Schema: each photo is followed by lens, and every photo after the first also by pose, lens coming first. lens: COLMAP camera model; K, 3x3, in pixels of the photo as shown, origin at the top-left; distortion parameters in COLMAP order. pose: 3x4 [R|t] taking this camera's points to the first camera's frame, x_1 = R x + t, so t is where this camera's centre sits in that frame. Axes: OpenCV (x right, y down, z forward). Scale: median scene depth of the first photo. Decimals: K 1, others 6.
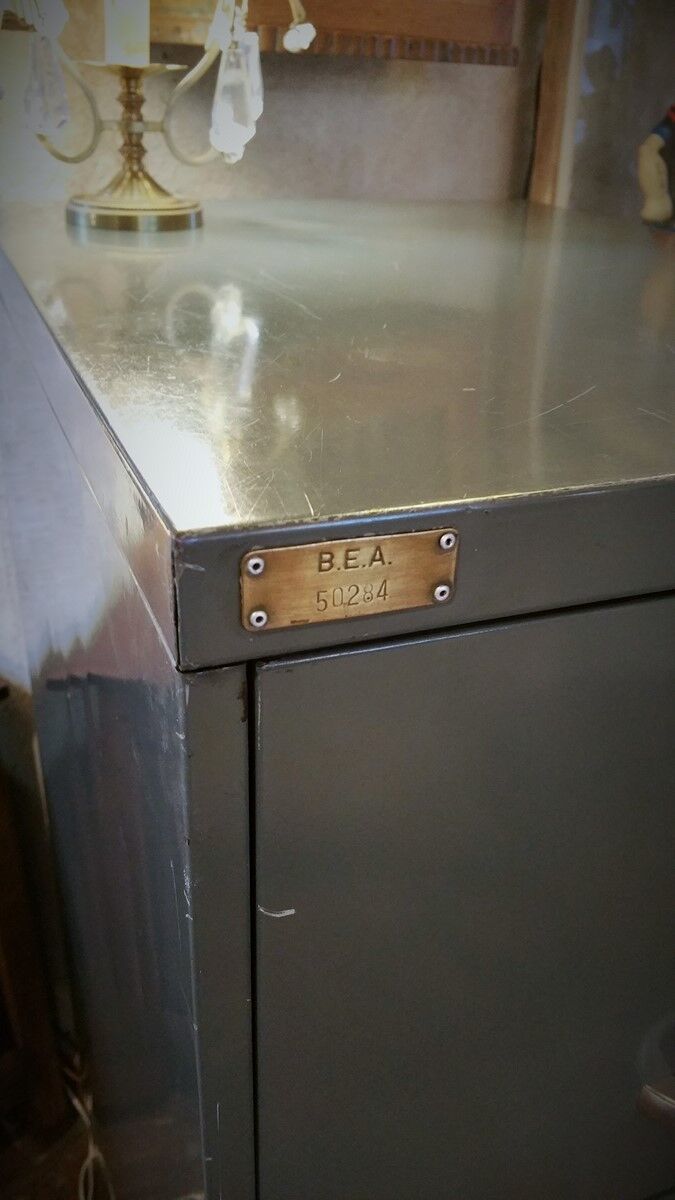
lens RADIAL K [[977.4, 0, 337.5], [0, 977.4, 600.0], [0, 0, 1]] dist [0.180093, -0.343789]
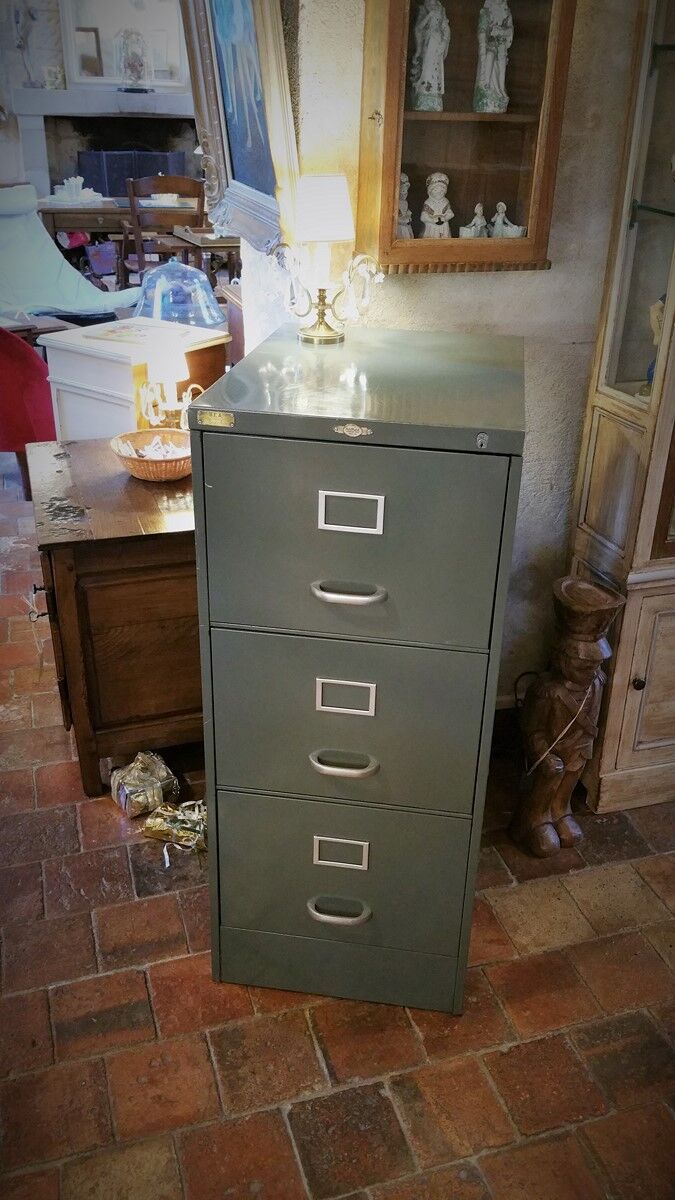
lens RADIAL K [[1005.7, 0, 352.4], [0, 1005.7, 600.2], [0, 0, 1]] dist [0.206227, -0.333692]
pose [[0.860713, 0.212800, -0.462482, 1.385184], [-0.232120, 0.972563, 0.015509, 0.276425], [0.453093, 0.094002, 0.886493, -1.454932]]
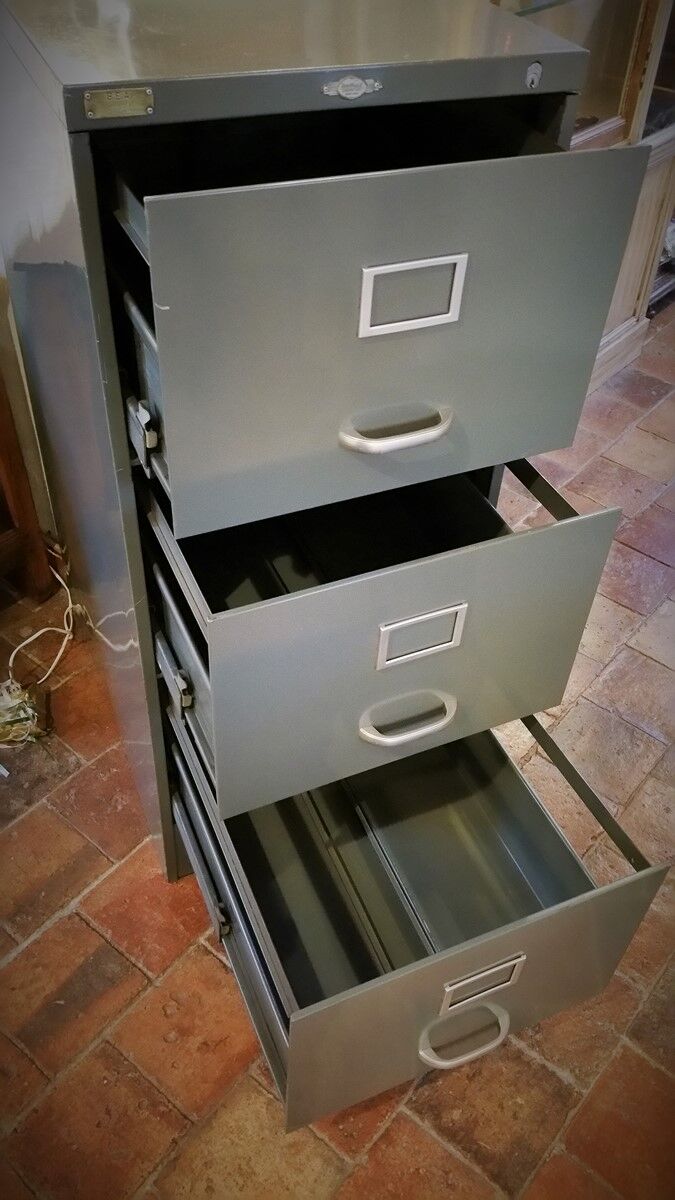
lens RADIAL K [[977.4, 0, 337.5], [0, 977.4, 600.0], [0, 0, 1]] dist [0.180093, -0.343789]
pose [[0.999173, -0.011954, 0.038855, 0.207969], [0.000909, 0.962117, 0.272635, 0.232858], [-0.040642, -0.272375, 0.961333, -0.944226]]
